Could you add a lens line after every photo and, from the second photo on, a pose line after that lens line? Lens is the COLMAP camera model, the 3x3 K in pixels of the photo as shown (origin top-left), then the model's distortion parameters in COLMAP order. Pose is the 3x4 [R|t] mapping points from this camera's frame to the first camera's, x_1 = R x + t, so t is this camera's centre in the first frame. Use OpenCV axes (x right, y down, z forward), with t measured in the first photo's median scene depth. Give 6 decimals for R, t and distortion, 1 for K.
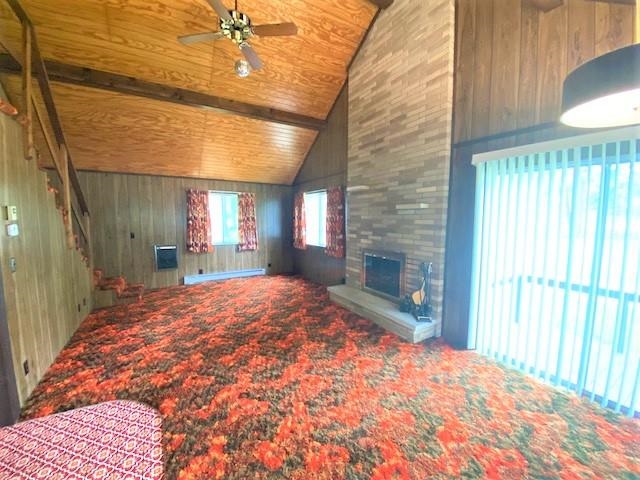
lens RADIAL K [[260.0, 0, 320.1], [0, 260.0, 238.5], [0, 0, 1]] dist [0.017654, -0.018544]
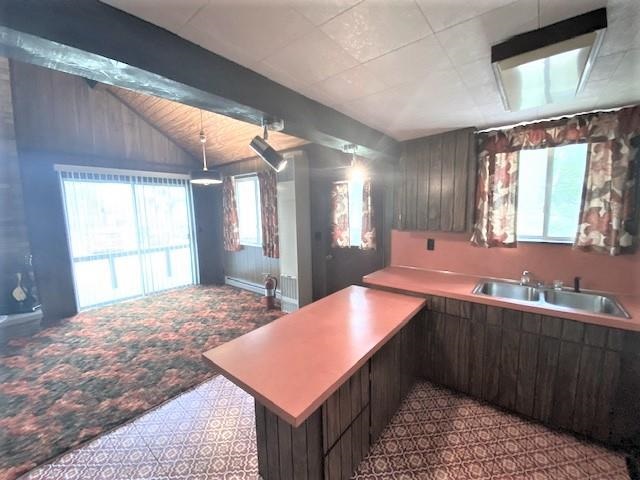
lens RADIAL K [[260.0, 0, 320.1], [0, 260.0, 238.5], [0, 0, 1]] dist [0.017654, -0.018544]
pose [[-0.335322, -0.108234, 0.935866, -0.928273], [0.103348, 0.983158, 0.150733, -0.010311], [-0.936418, 0.147264, -0.318489, 0.199782]]
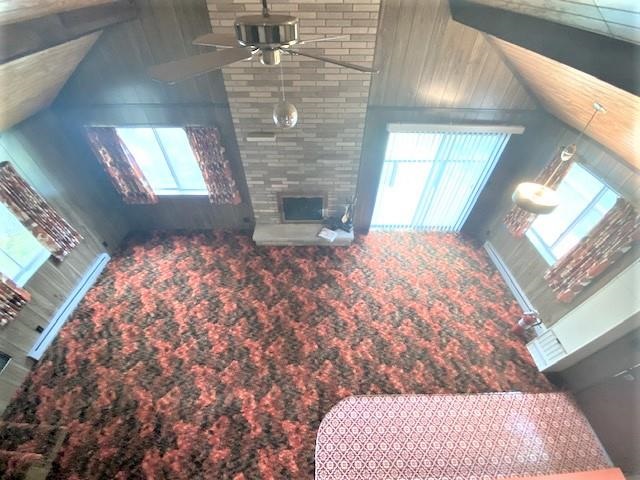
lens RADIAL K [[260.0, 0, 320.1], [0, 260.0, 238.5], [0, 0, 1]] dist [0.017654, -0.018544]
pose [[0.505679, -0.608198, 0.611869, -0.673554], [0.066098, 0.734459, 0.675427, -0.702852], [-0.860186, -0.301106, 0.411601, 0.485530]]
